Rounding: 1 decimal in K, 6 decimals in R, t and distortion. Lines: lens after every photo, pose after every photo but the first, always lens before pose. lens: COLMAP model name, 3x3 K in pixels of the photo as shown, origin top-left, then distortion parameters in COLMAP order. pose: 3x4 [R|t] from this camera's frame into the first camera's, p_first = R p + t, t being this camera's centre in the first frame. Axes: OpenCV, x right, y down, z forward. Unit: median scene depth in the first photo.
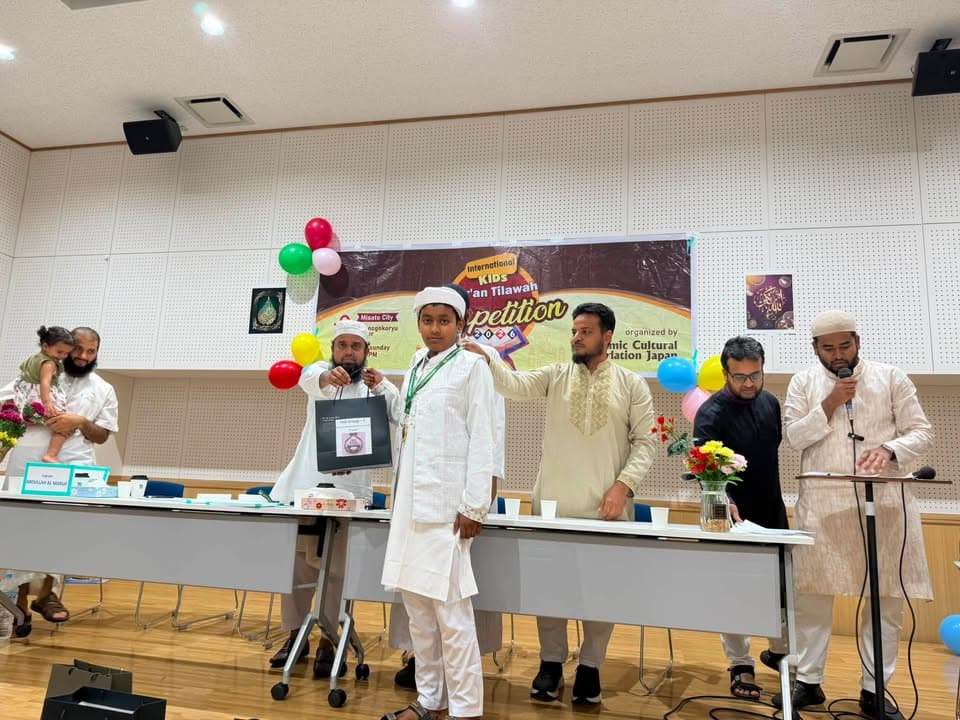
lens RADIAL K [[720.7, 0, 458.1], [0, 720.7, 357.1], [0, 0, 1]] dist [0.073043, -0.103104]
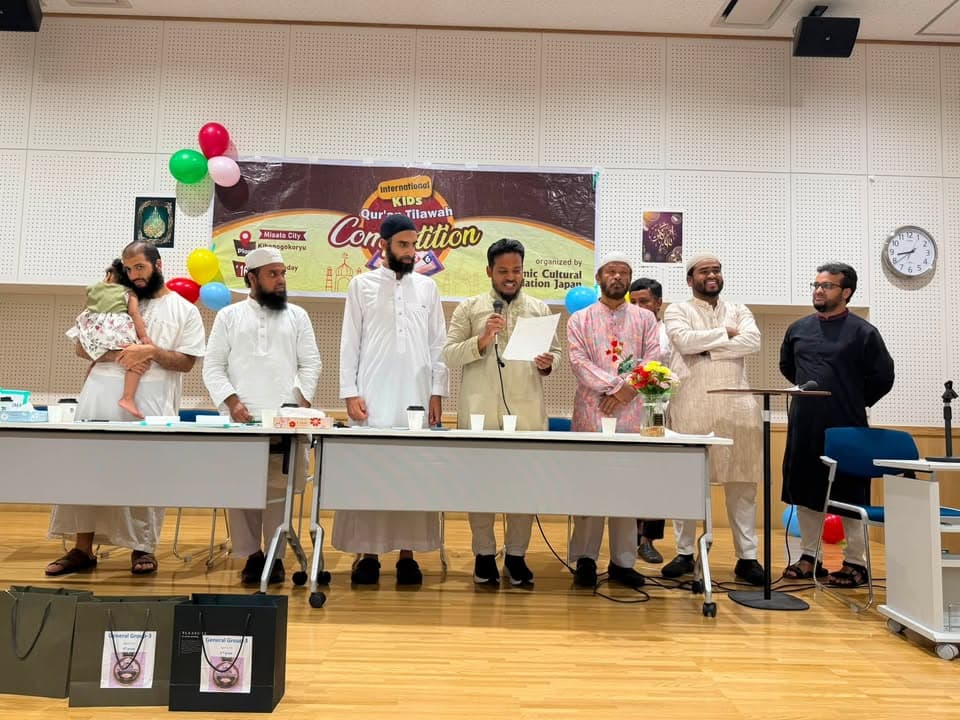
lens RADIAL K [[751.4, 0, 488.6], [0, 751.4, 369.9], [0, 0, 1]] dist [0.064736, -0.092755]
pose [[0.966610, -0.004051, 0.256219, -0.112437], [-0.026564, 0.992904, 0.115913, -0.001724], [-0.254871, -0.118849, 0.959644, -0.050271]]
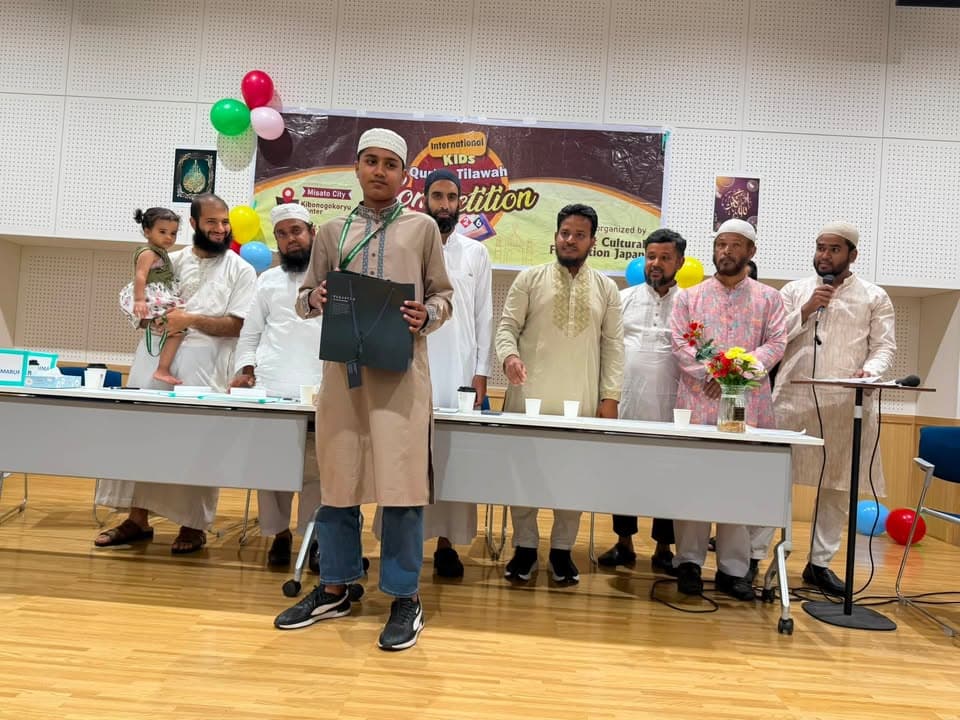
lens RADIAL K [[751.4, 0, 485.0], [0, 751.4, 373.7], [0, 0, 1]] dist [0.064736, -0.092755]
pose [[0.979039, 0.019437, 0.202745, -0.112381], [-0.054654, 0.983999, 0.169586, -0.004854], [-0.196205, -0.177112, 0.964435, 0.014539]]
